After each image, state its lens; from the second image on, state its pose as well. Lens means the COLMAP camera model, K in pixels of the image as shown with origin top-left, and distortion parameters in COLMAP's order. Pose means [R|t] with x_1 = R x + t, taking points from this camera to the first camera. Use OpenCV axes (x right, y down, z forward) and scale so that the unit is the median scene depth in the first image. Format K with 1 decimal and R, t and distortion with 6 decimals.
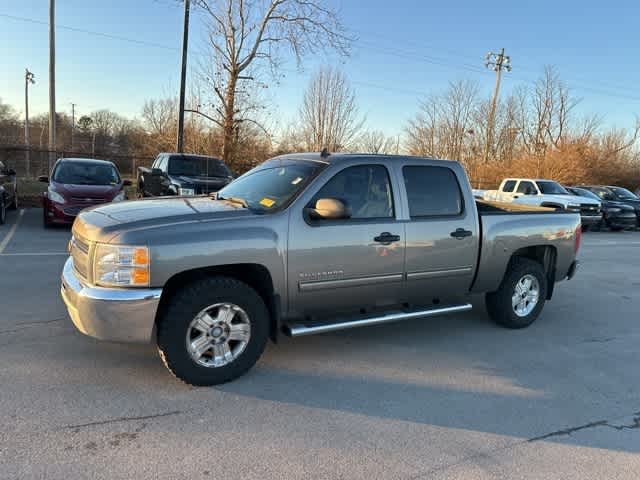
lens RADIAL K [[446.5, 0, 319.0], [0, 446.5, 236.2], [0, 0, 1]] dist [0.064407, -0.073160]
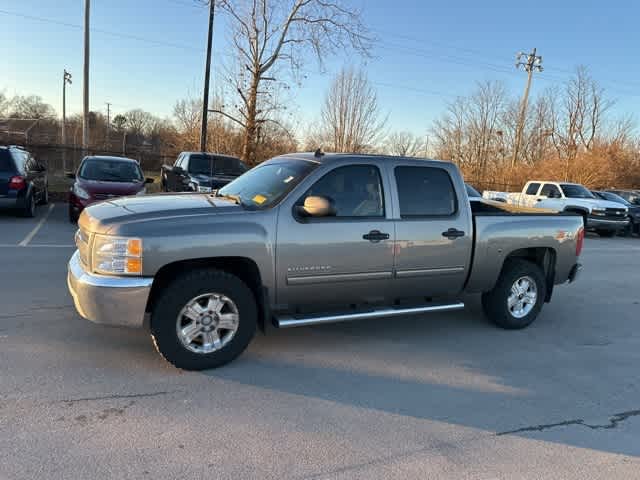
lens RADIAL K [[446.5, 0, 319.0], [0, 446.5, 236.2], [0, 0, 1]] dist [0.064407, -0.073160]
pose [[0.998111, 0.020704, -0.057849, 0.046663], [-0.020731, 0.999785, 0.000141, 0.004251], [0.057839, 0.001059, 0.998325, -0.021996]]
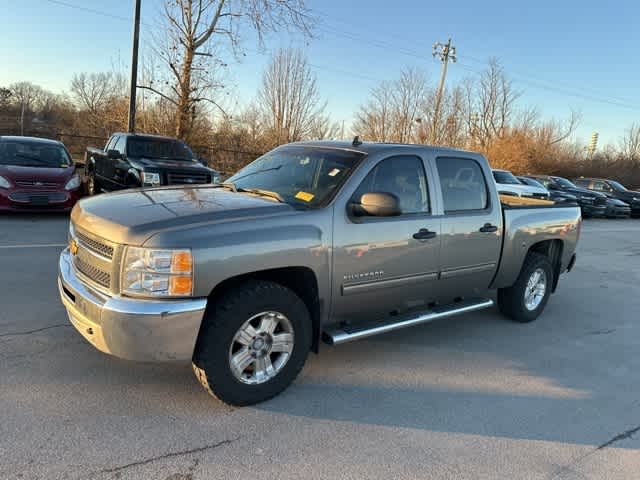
lens RADIAL K [[447.4, 0, 322.3], [0, 447.4, 235.7], [0, 0, 1]] dist [0.056445, -0.058810]
pose [[0.991232, -0.001018, 0.132131, -0.107567], [-0.003299, 0.999468, 0.032449, -0.013757], [-0.132094, -0.032600, 0.990701, 0.057362]]
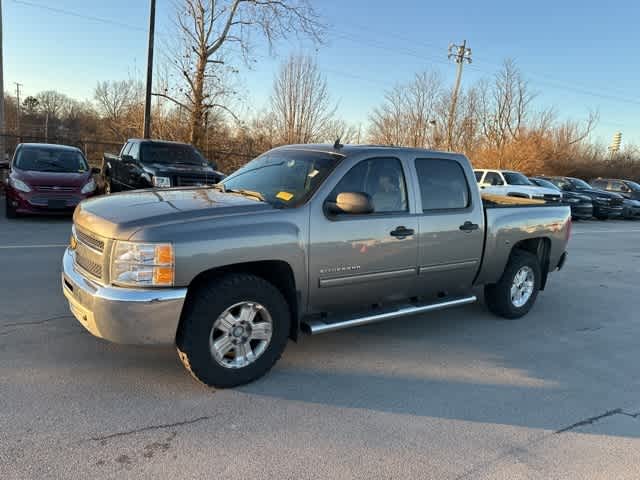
lens RADIAL K [[446.5, 0, 319.0], [0, 446.5, 236.2], [0, 0, 1]] dist [0.064407, -0.073160]
pose [[0.996246, -0.002727, 0.086522, -0.067972], [0.000453, 0.999654, 0.026290, -0.007465], [-0.086563, -0.026152, 0.995903, 0.018310]]
